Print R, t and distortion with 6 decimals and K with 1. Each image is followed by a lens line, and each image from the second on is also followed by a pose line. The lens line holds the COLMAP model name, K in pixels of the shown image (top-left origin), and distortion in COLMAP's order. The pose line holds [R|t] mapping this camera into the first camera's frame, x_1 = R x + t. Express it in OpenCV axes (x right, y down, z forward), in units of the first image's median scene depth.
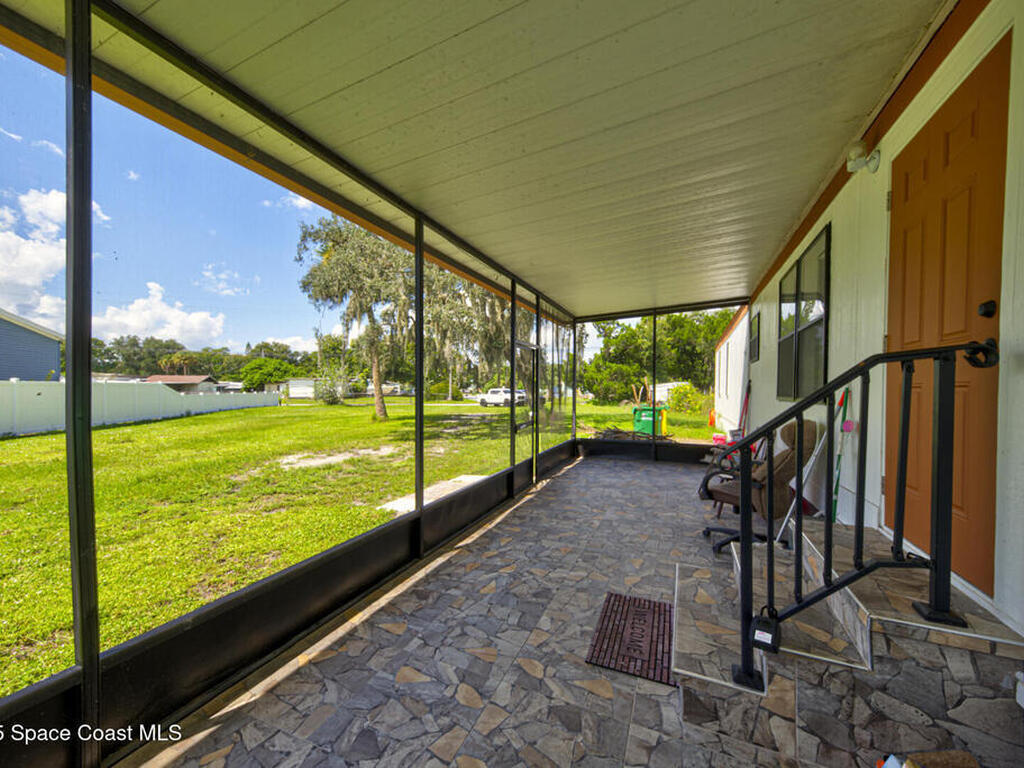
lens RADIAL K [[394.2, 0, 512.1], [0, 394.2, 395.8], [0, 0, 1]] dist [0.036034, -0.011752]
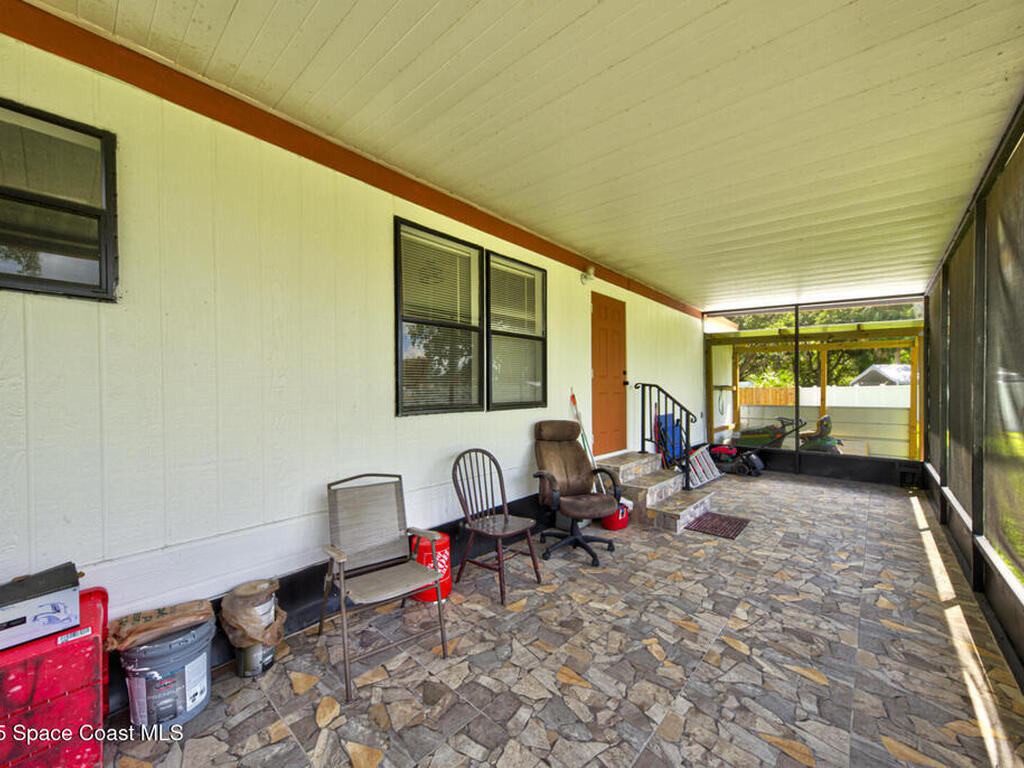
lens RADIAL K [[394.2, 0, 512.1], [0, 394.2, 395.8], [0, 0, 1]] dist [0.036034, -0.011752]
pose [[-0.947341, 0.002721, 0.320215, 0.480554], [0.010400, 0.999698, 0.022272, -0.047989], [-0.320058, 0.024430, -0.947083, 2.332391]]
